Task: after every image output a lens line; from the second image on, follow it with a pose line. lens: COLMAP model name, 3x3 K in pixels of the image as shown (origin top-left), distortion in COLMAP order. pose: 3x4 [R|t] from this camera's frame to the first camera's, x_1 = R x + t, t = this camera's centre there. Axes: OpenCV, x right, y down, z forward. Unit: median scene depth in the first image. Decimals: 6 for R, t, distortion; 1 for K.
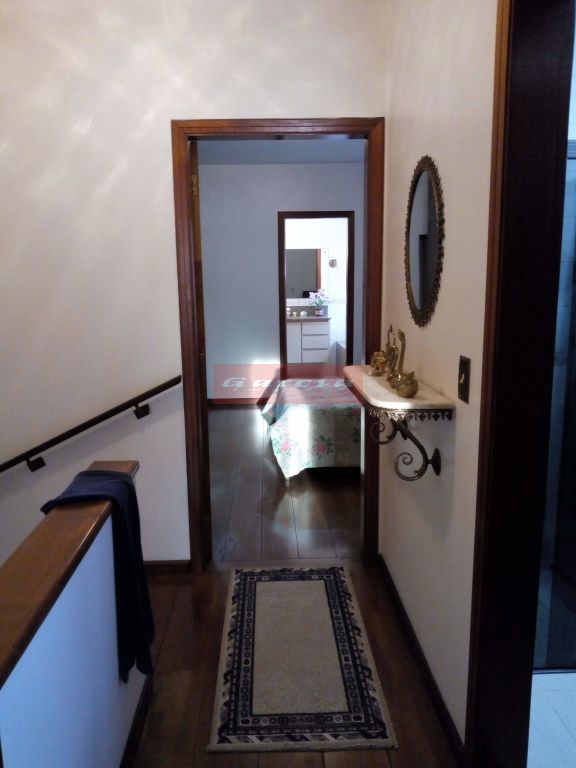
lens RADIAL K [[600.2, 0, 285.1], [0, 600.2, 387.9], [0, 0, 1]] dist [-0.014781, -0.032241]
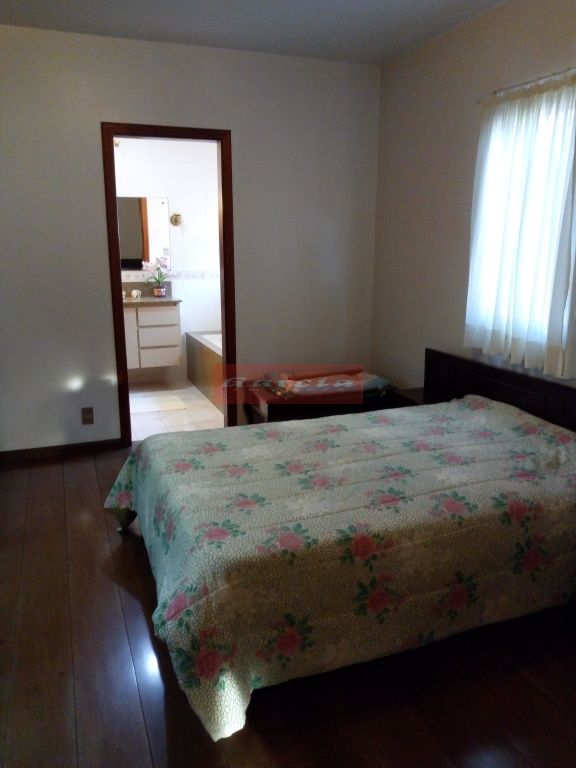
lens RADIAL K [[600.2, 0, 288.6], [0, 600.2, 377.6], [0, 0, 1]] dist [-0.014781, -0.032241]
pose [[0.944213, -0.057686, 0.324243, -0.035711], [0.045788, 0.997972, 0.044212, -0.057207], [-0.326136, -0.026899, 0.944940, 0.337783]]
